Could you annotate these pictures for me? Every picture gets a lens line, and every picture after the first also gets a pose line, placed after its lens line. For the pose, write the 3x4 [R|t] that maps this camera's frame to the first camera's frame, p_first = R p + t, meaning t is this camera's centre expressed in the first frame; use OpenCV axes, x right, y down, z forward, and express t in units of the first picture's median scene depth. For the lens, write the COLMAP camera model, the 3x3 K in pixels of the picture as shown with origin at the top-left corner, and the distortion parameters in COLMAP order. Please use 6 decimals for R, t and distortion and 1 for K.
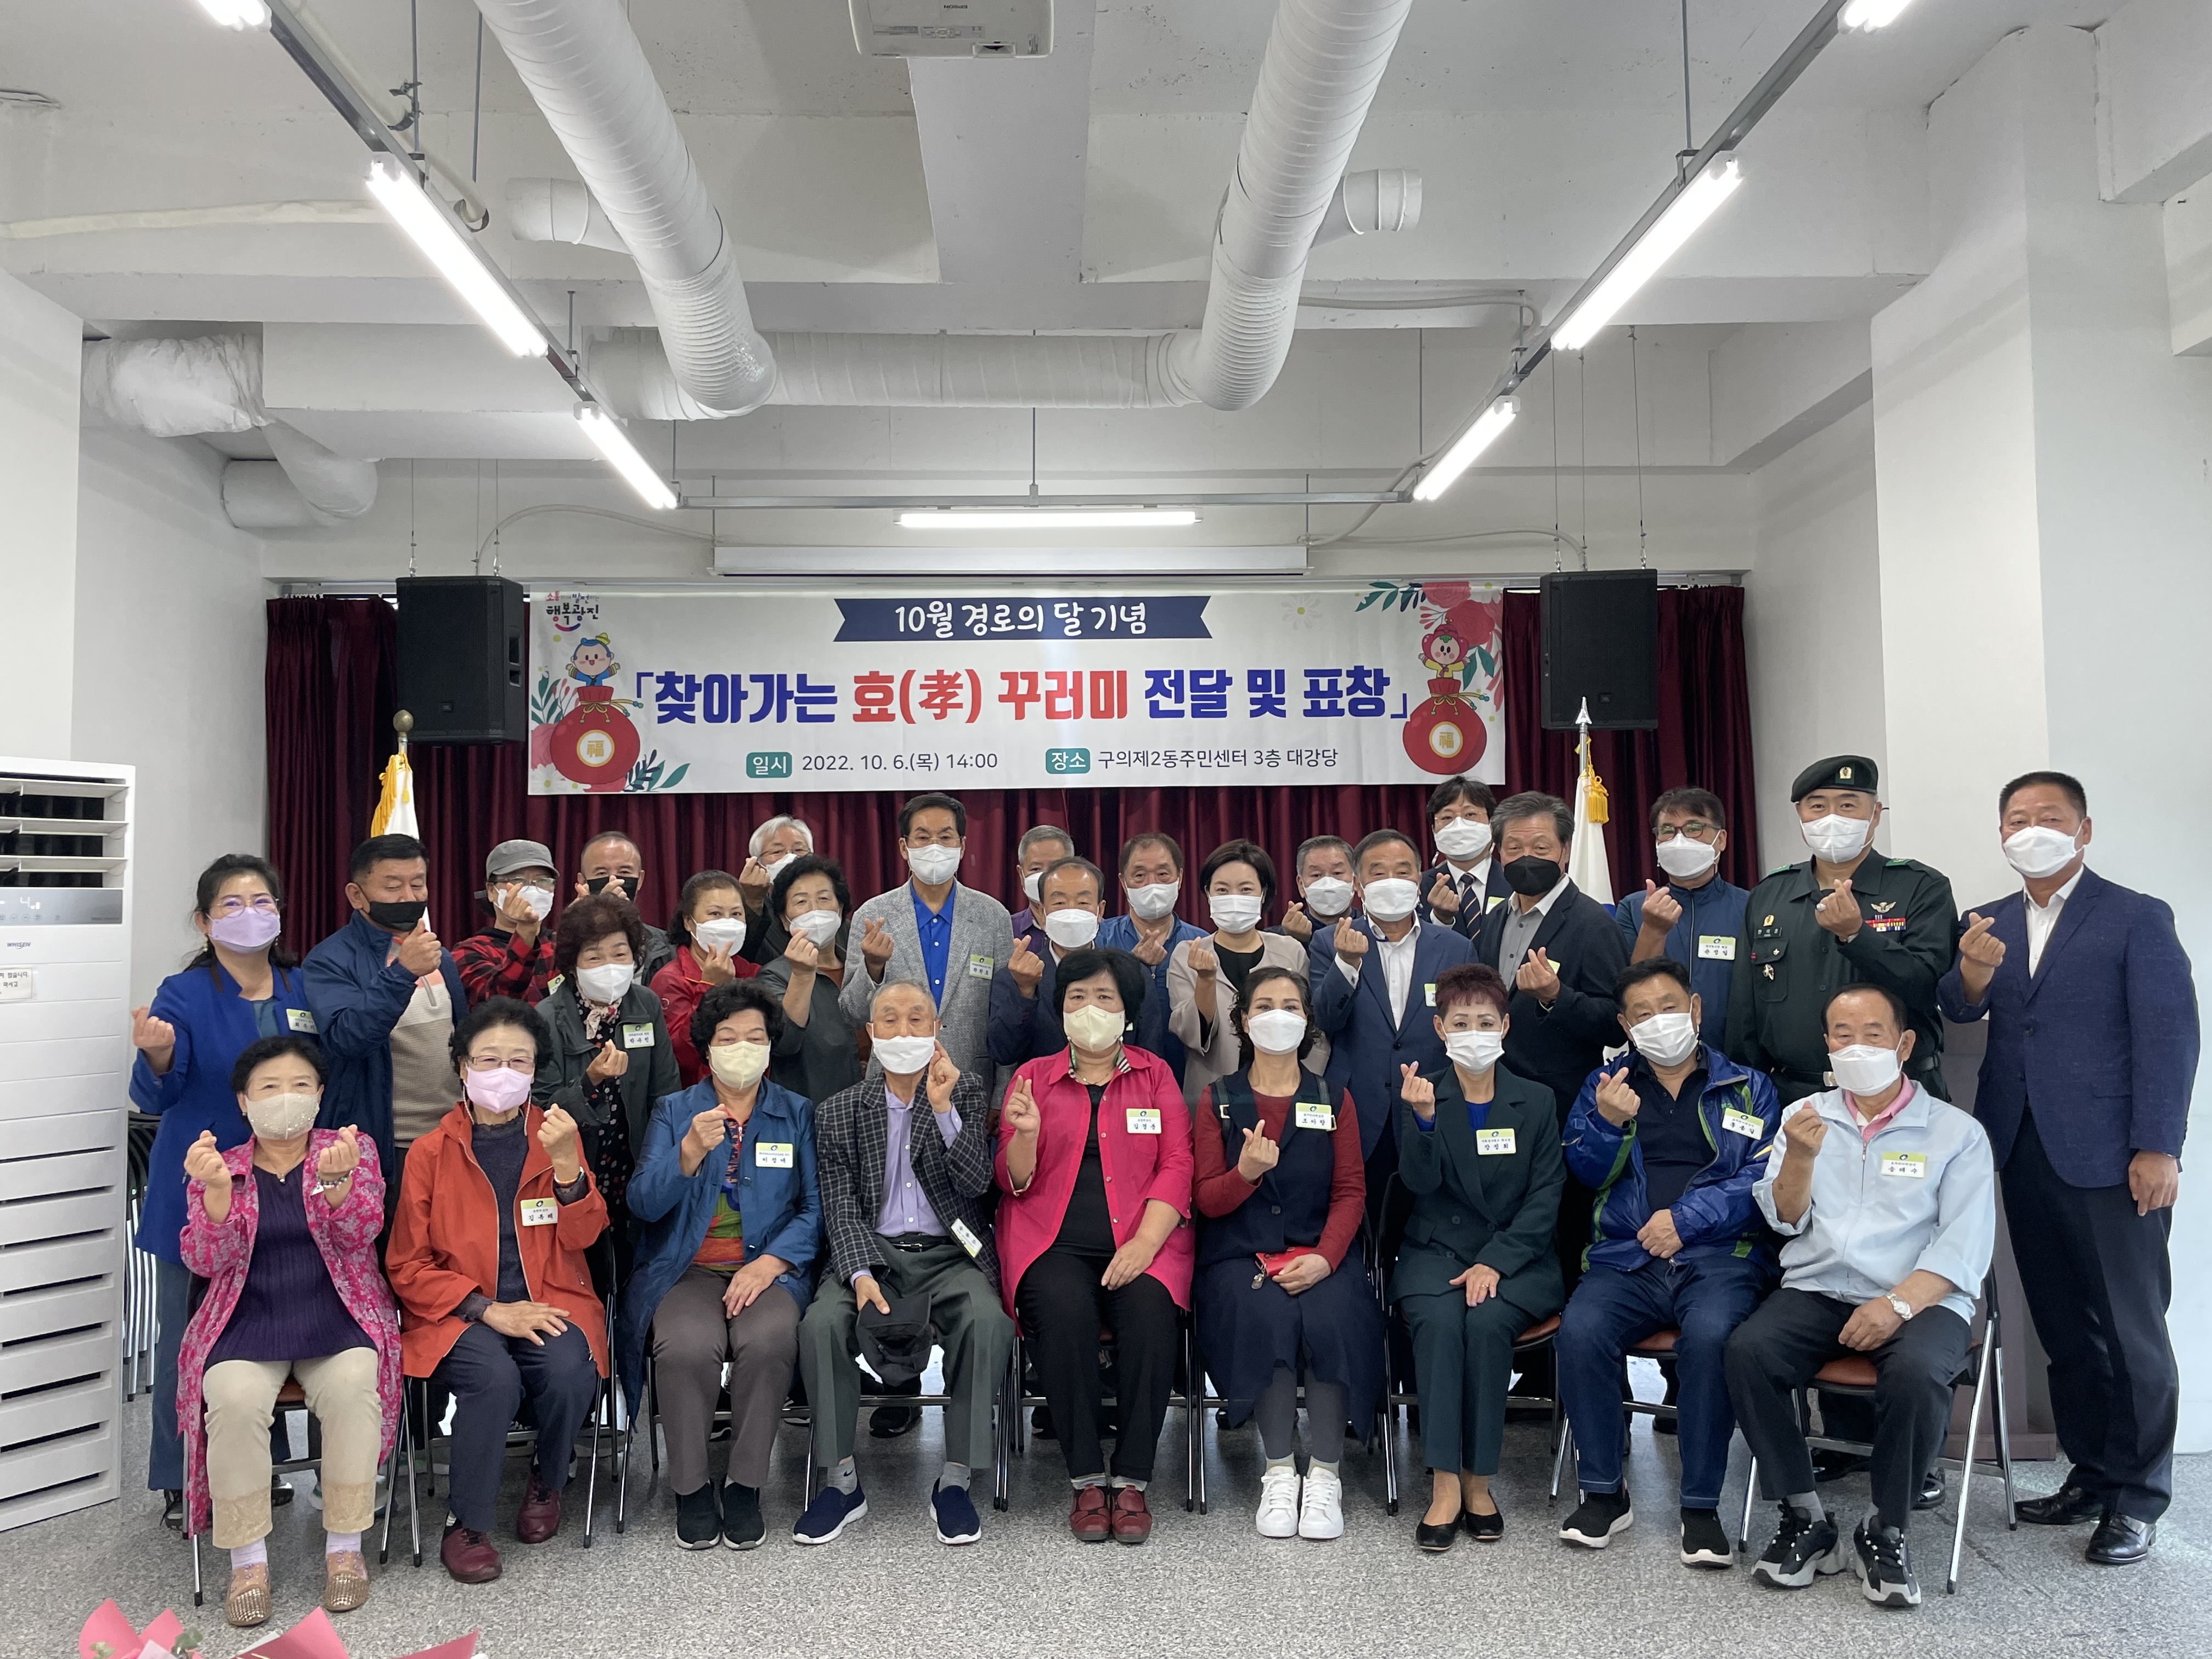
lens RADIAL K [[1997.2, 0, 1108.7], [0, 1997.2, 805.3], [0, 0, 1]] dist [0.096213, -0.022831]
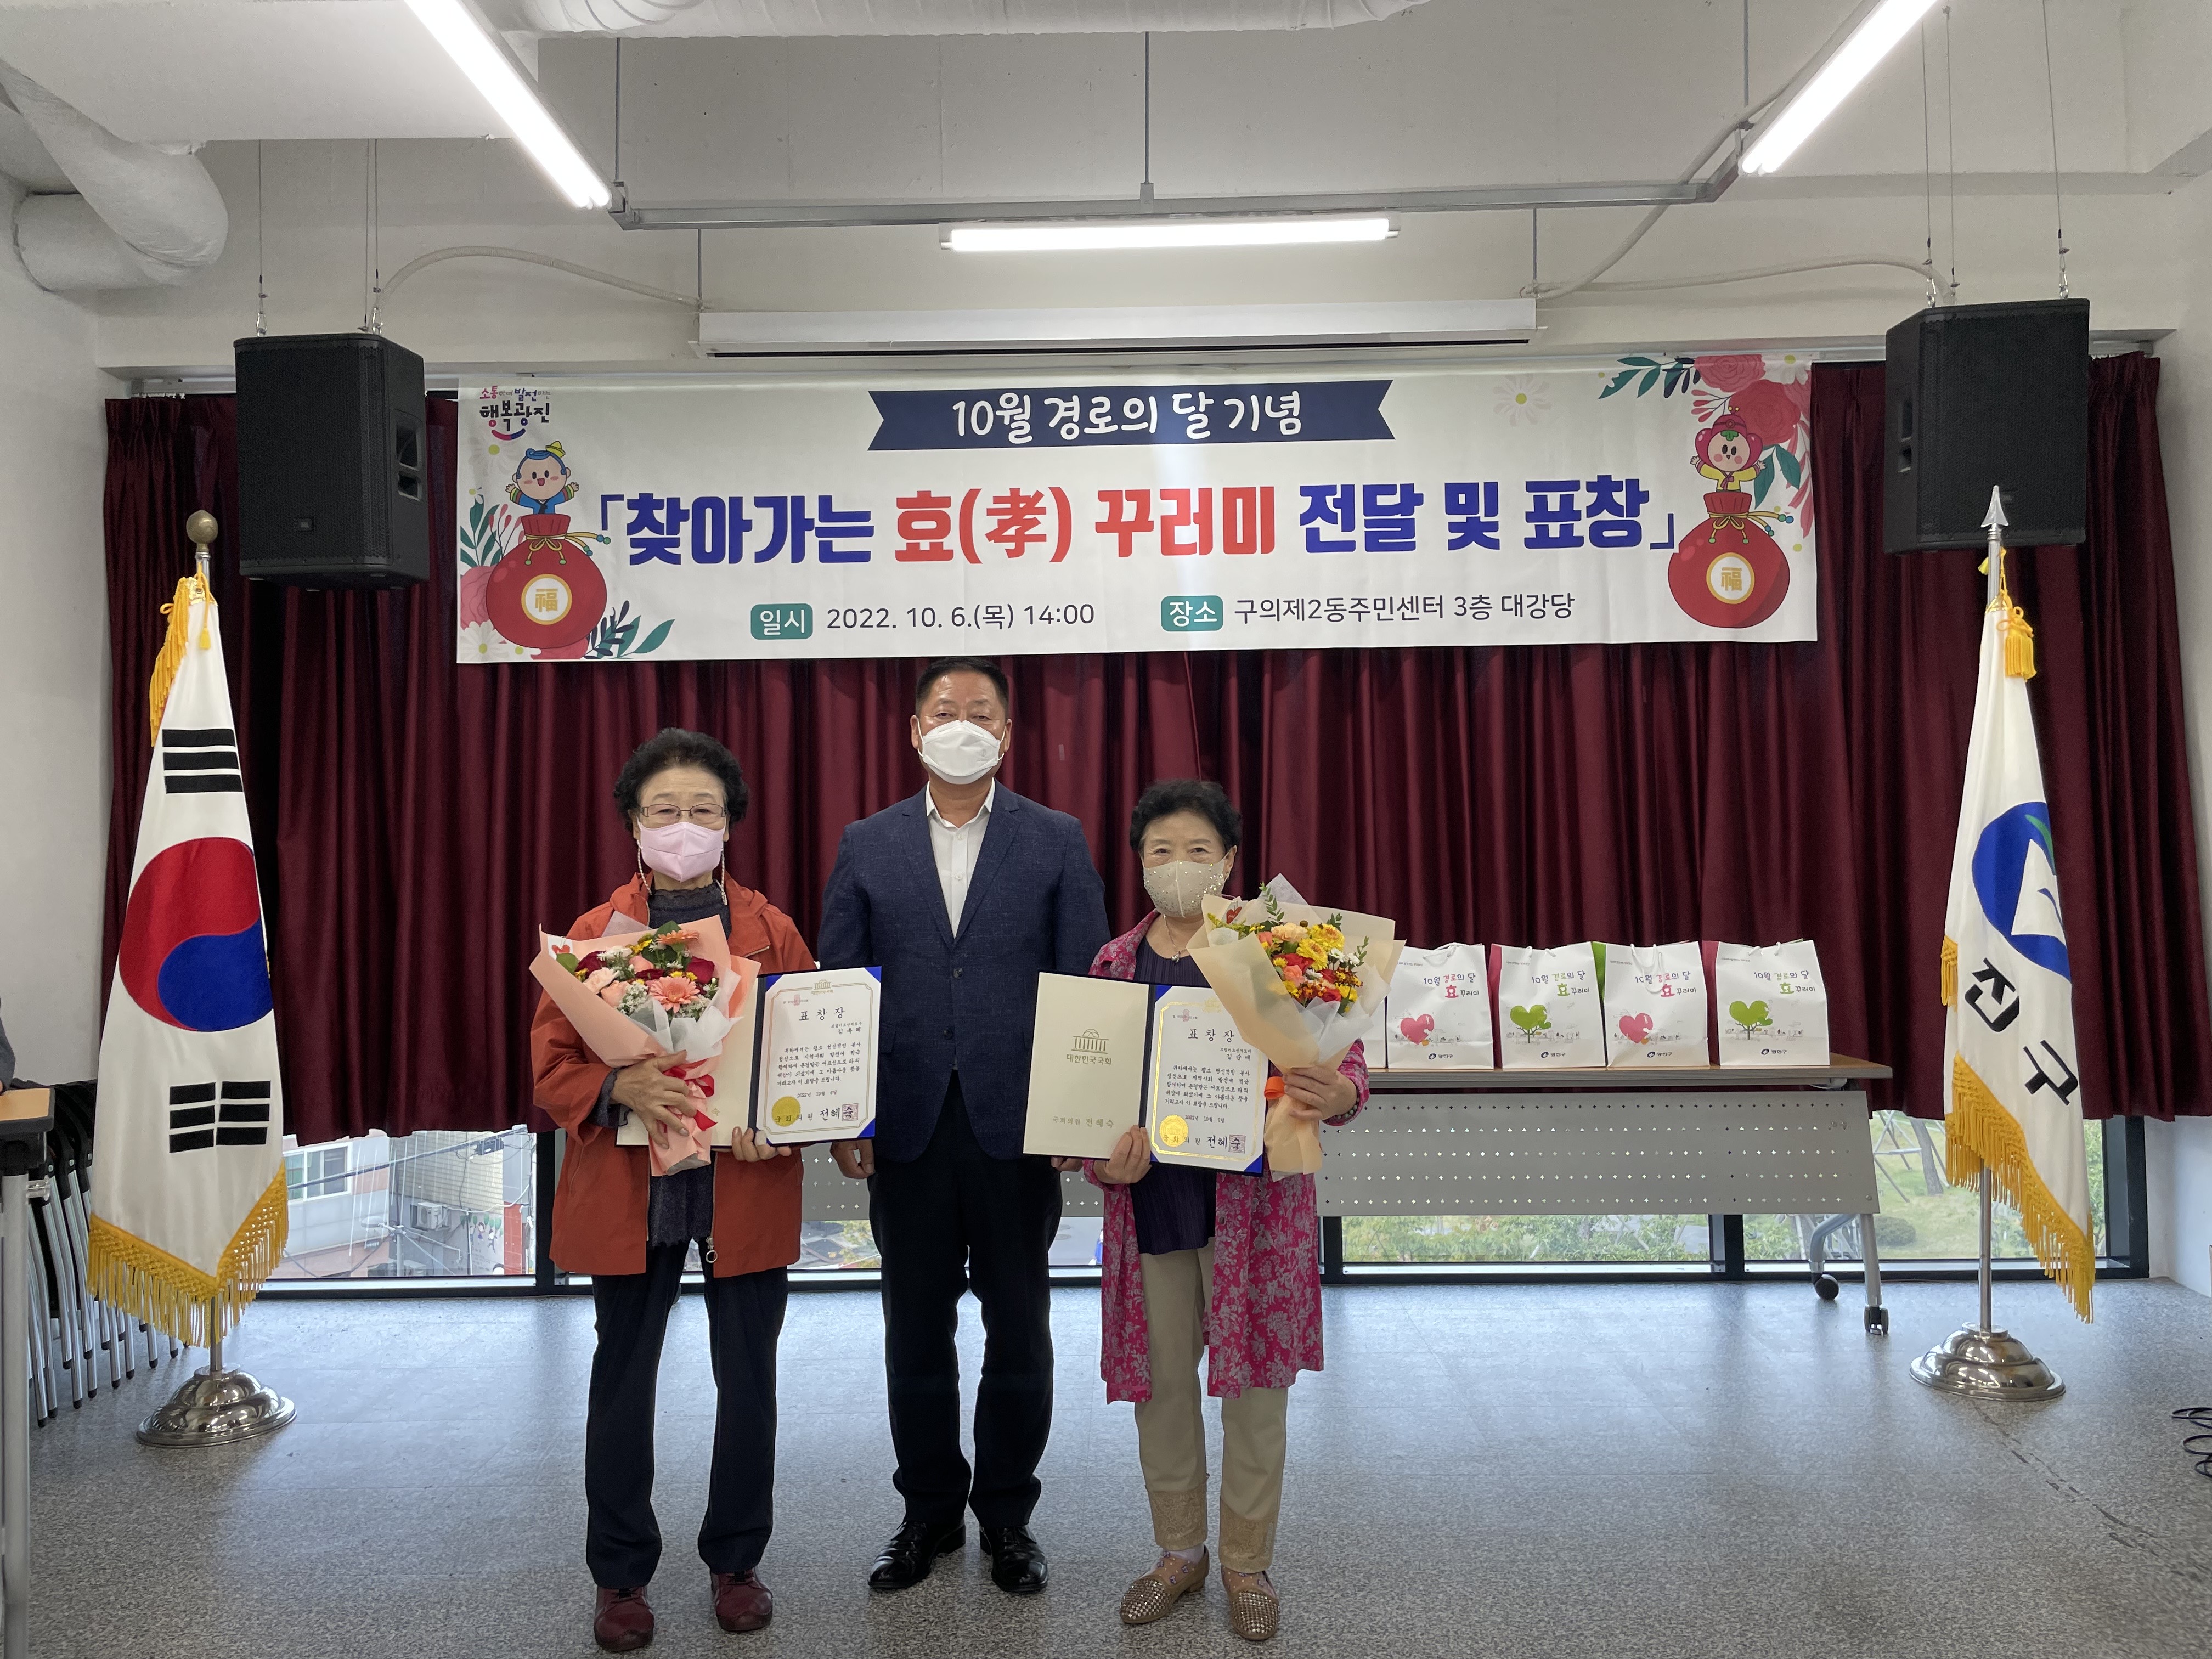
lens RADIAL K [[1840.7, 0, 1088.6], [0, 1840.7, 798.7], [0, 0, 1]] dist [0.087200, -0.144188]
pose [[0.998207, -0.002049, -0.059817, -0.020129], [0.003647, 0.999639, 0.026613, 0.029708], [0.059741, -0.026783, 0.997855, 0.372249]]
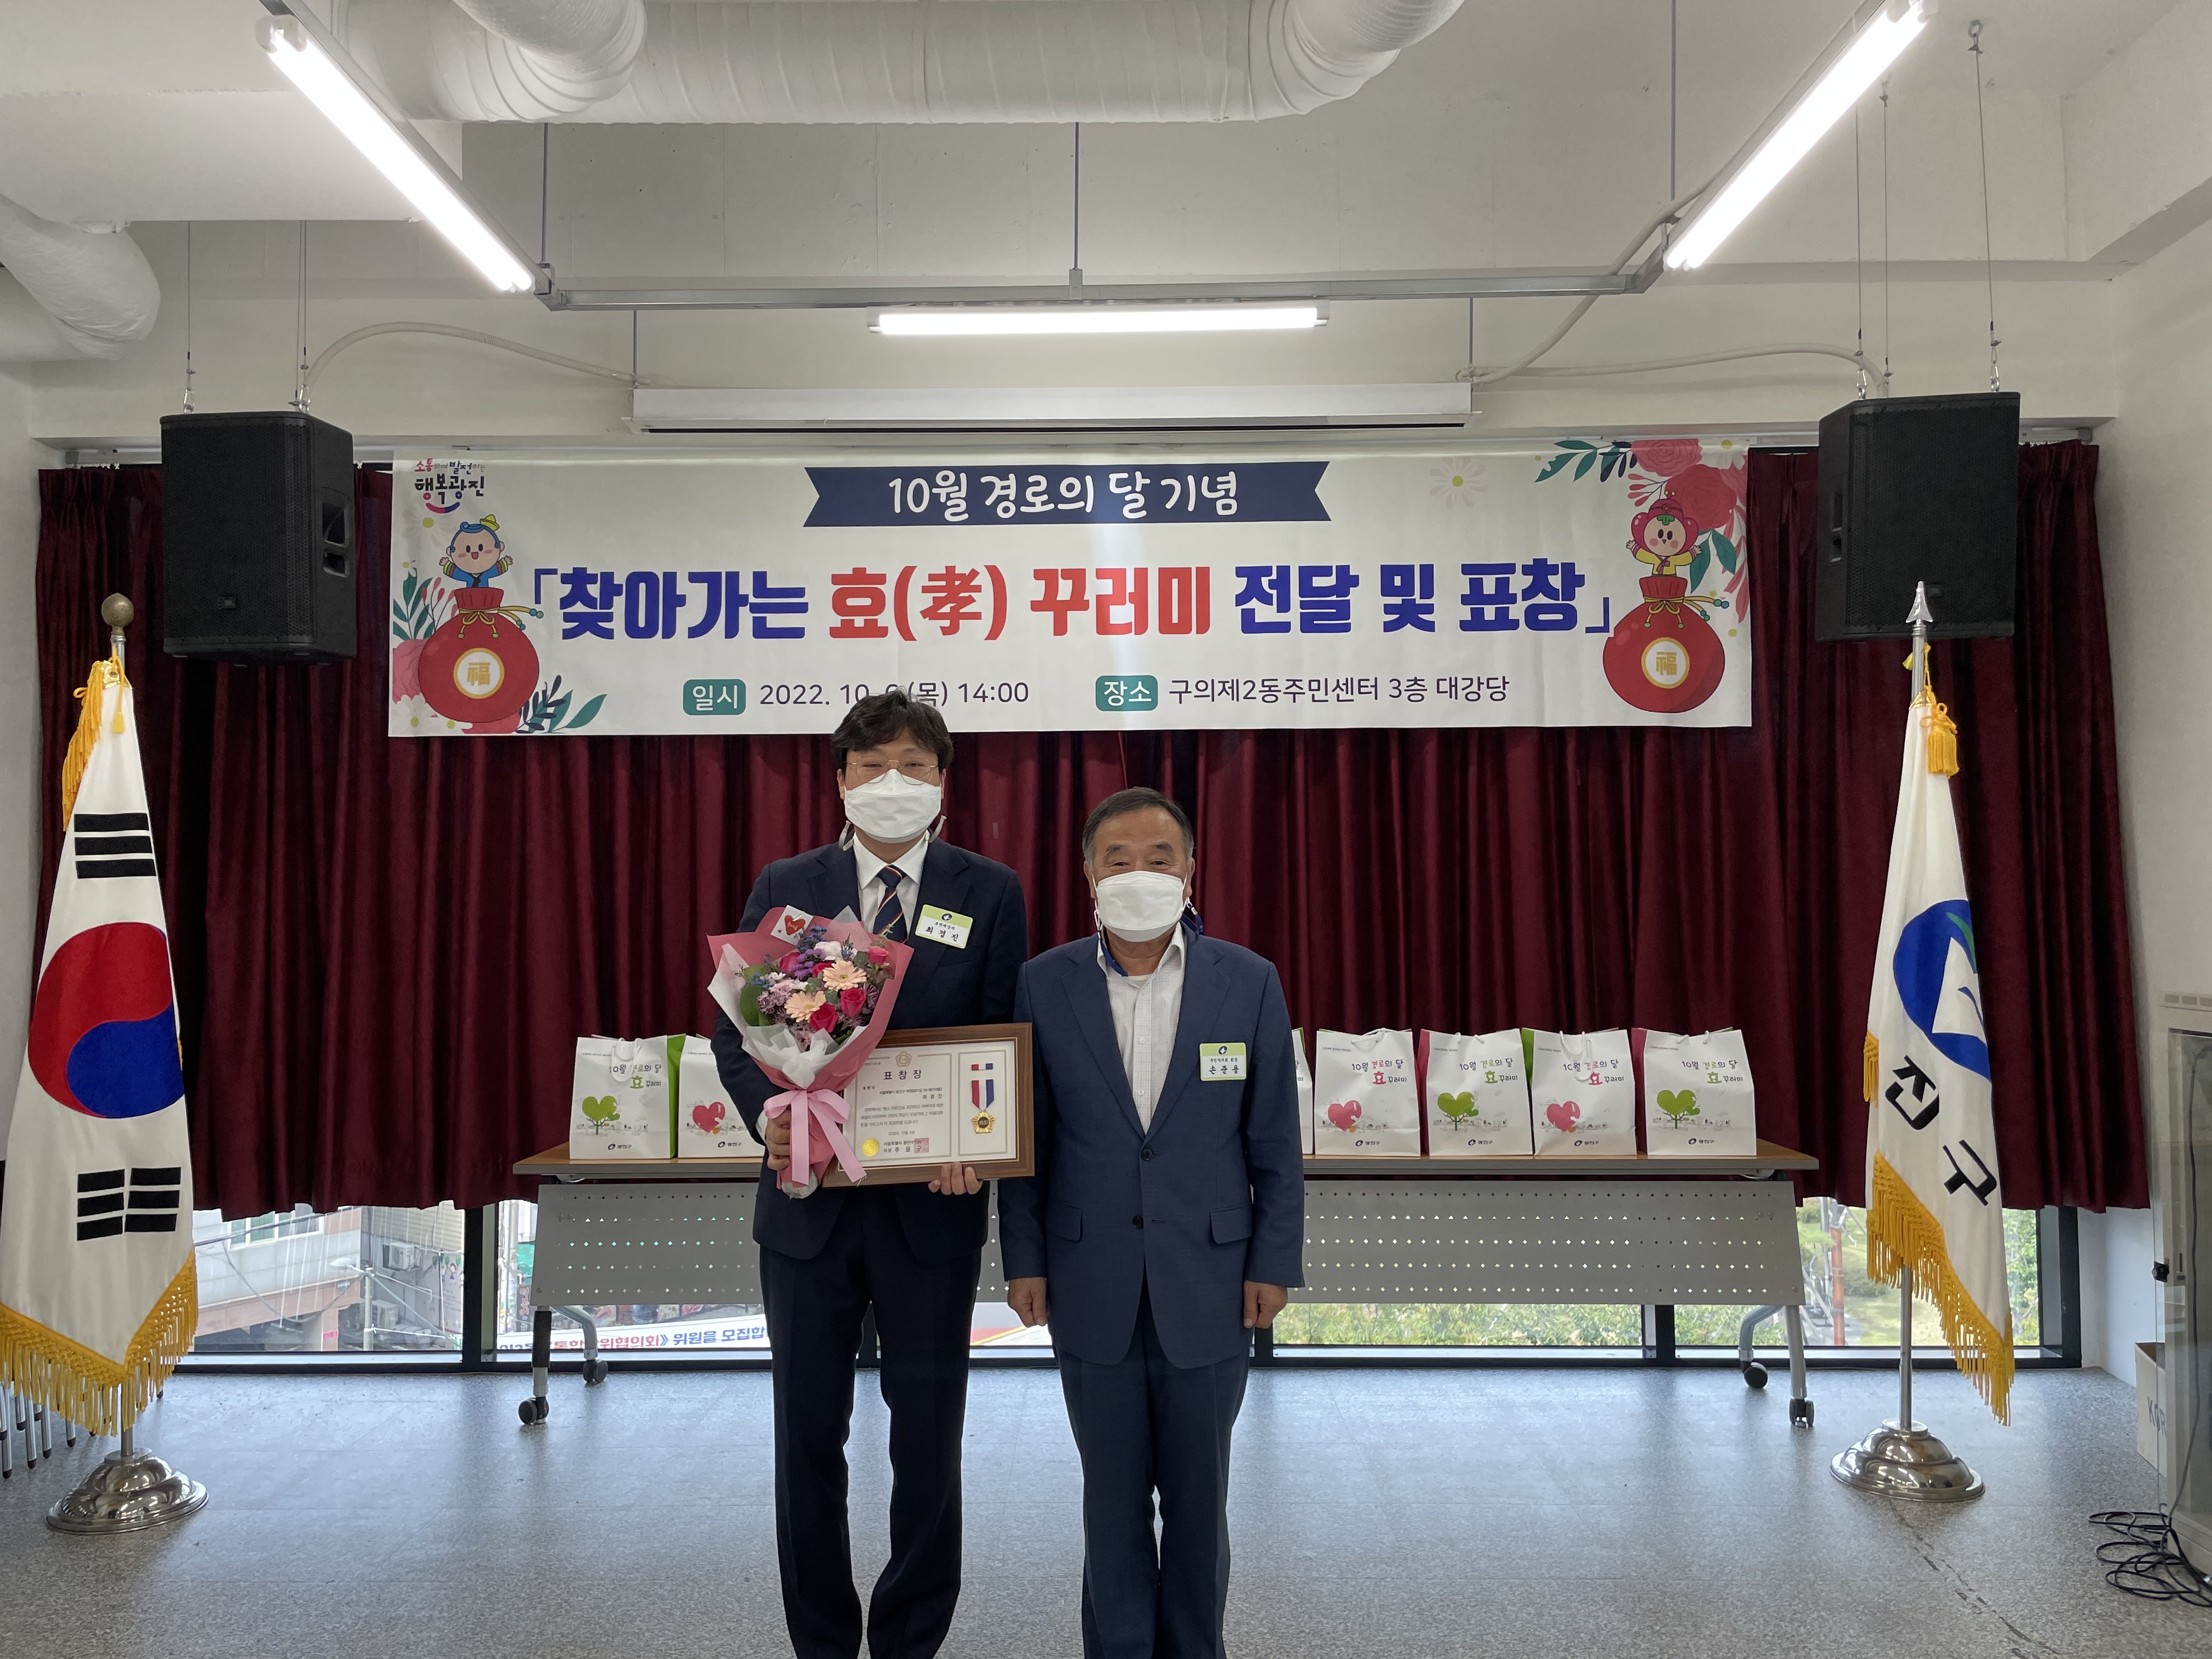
lens RADIAL K [[1840.7, 0, 1071.1], [0, 1840.7, 835.4], [0, 0, 1]] dist [0.087200, -0.144188]
pose [[0.998222, 0.006001, -0.059310, -0.000902], [-0.004559, 0.999692, 0.024412, 0.014343], [0.059438, -0.024099, 0.997941, 0.376064]]
